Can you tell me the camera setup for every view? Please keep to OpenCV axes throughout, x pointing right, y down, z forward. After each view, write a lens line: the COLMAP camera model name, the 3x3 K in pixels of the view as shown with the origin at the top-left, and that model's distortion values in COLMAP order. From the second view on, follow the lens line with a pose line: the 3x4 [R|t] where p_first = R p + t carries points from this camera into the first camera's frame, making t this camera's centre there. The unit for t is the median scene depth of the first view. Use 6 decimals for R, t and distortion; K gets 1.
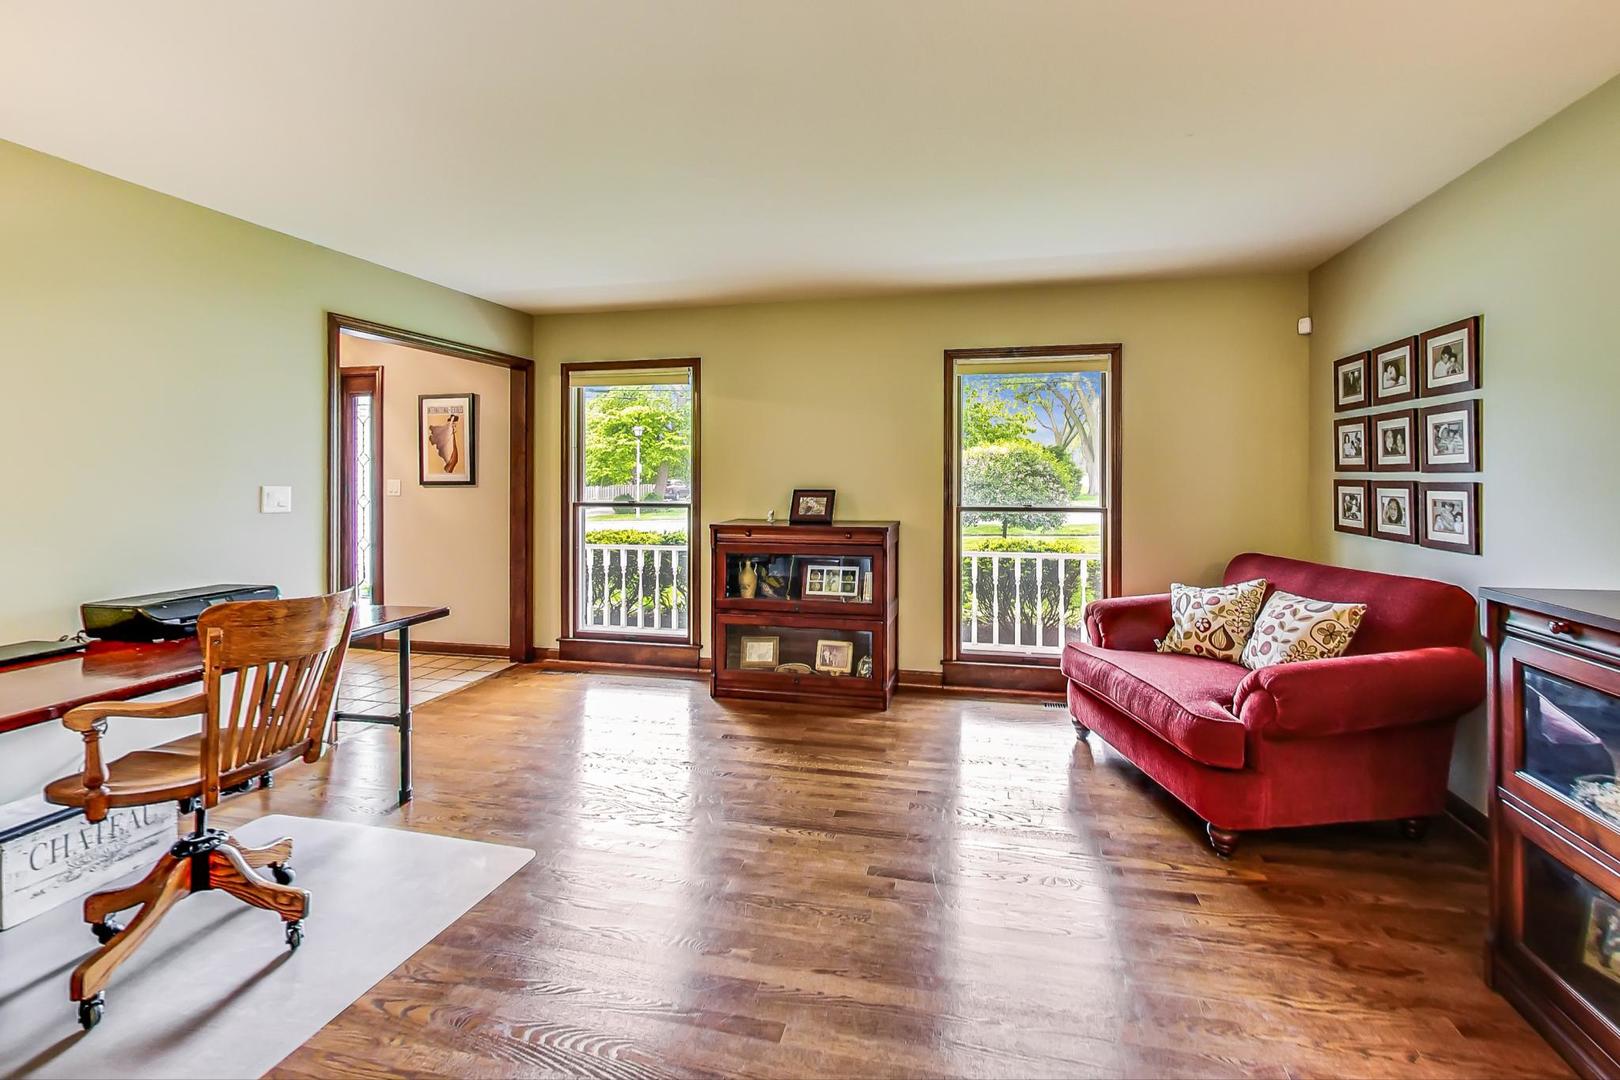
lens RADIAL K [[720.6, 0, 812.4], [0, 720.6, 471.6], [0, 0, 1]] dist [0.002424, 0.000316]
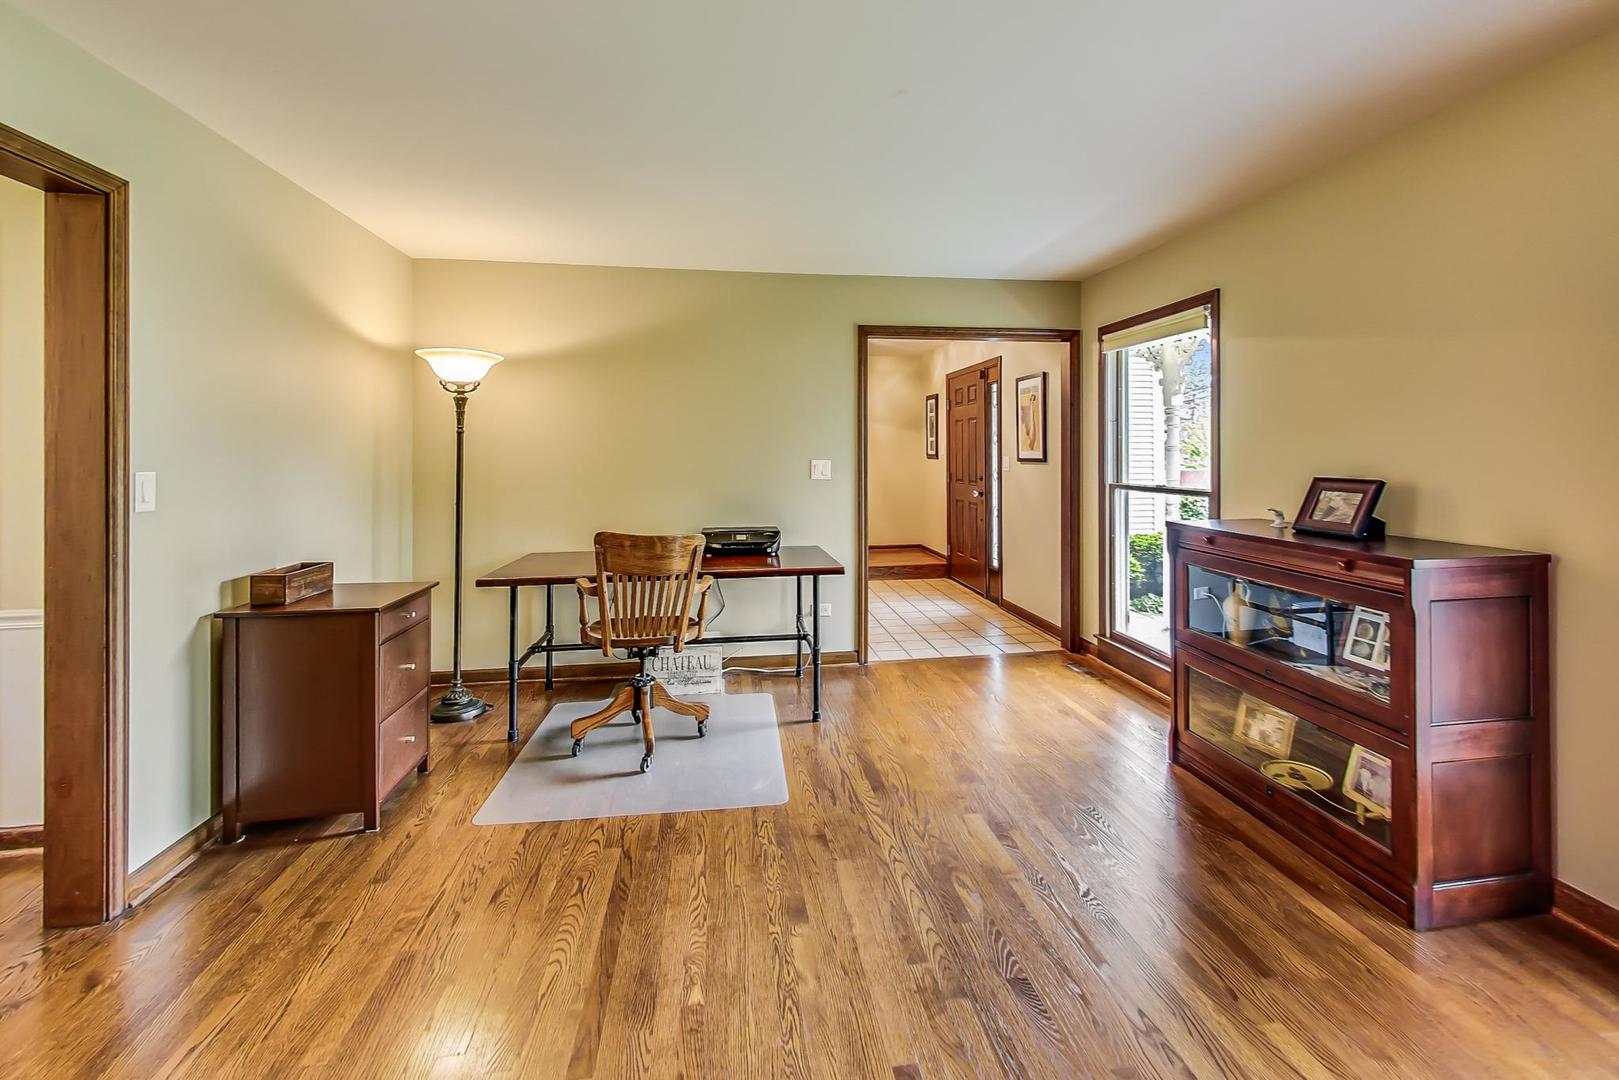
lens RADIAL K [[686.5, 0, 809.6], [0, 686.5, 450.1], [0, 0, 1]] dist [0.000839, 0.000077]
pose [[0.357487, -0.001960, -0.933916, 0.386477], [0.002660, 0.999996, -0.001080, 0.002025], [0.933914, -0.002098, 0.357491, 0.438015]]
